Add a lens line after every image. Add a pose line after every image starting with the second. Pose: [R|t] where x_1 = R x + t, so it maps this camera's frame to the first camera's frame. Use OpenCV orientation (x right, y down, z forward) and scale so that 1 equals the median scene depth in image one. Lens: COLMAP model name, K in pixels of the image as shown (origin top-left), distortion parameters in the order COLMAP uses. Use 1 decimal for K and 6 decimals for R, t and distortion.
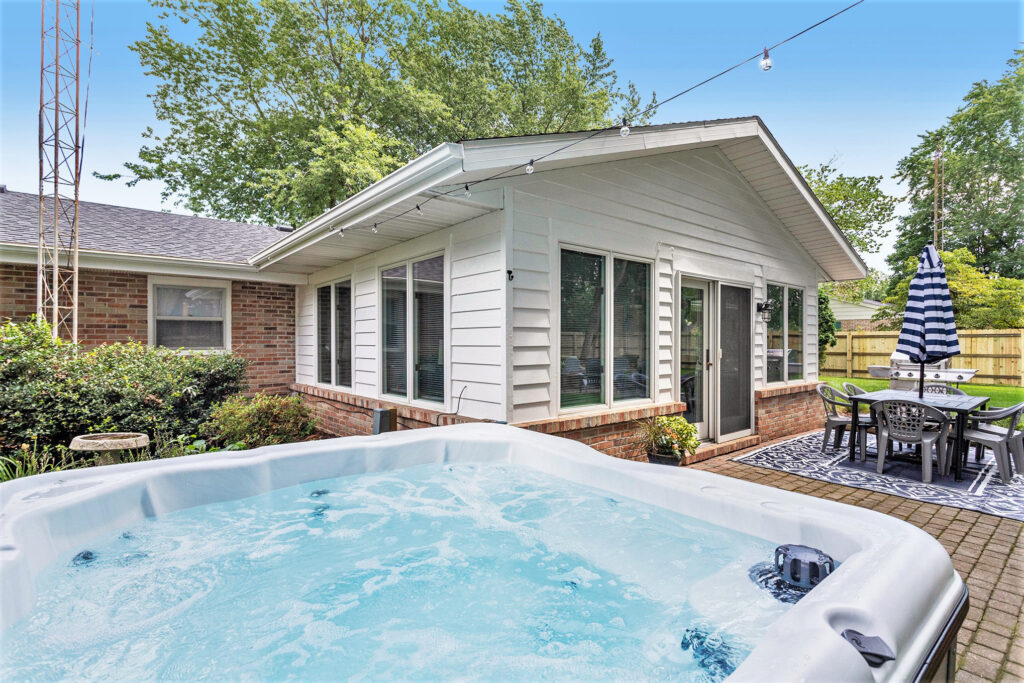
lens RADIAL K [[508.4, 0, 515.7], [0, 508.4, 336.0], [0, 0, 1]] dist [-0.001468, 0.000693]
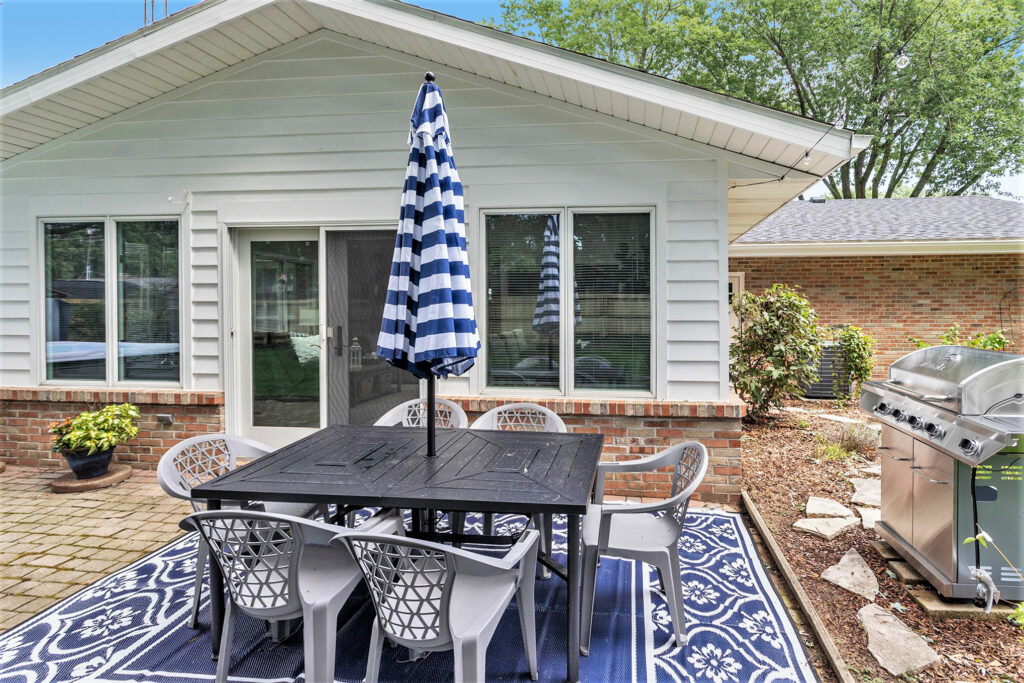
lens RADIAL K [[515.9, 0, 587.5], [0, 515.9, 305.0], [0, 0, 1]] dist [0.001285, 0.001198]
pose [[0.684560, 0.006864, -0.728924, 0.427673], [0.006301, 0.999863, 0.015332, -0.004083], [0.728929, -0.015088, 0.684423, 0.289810]]
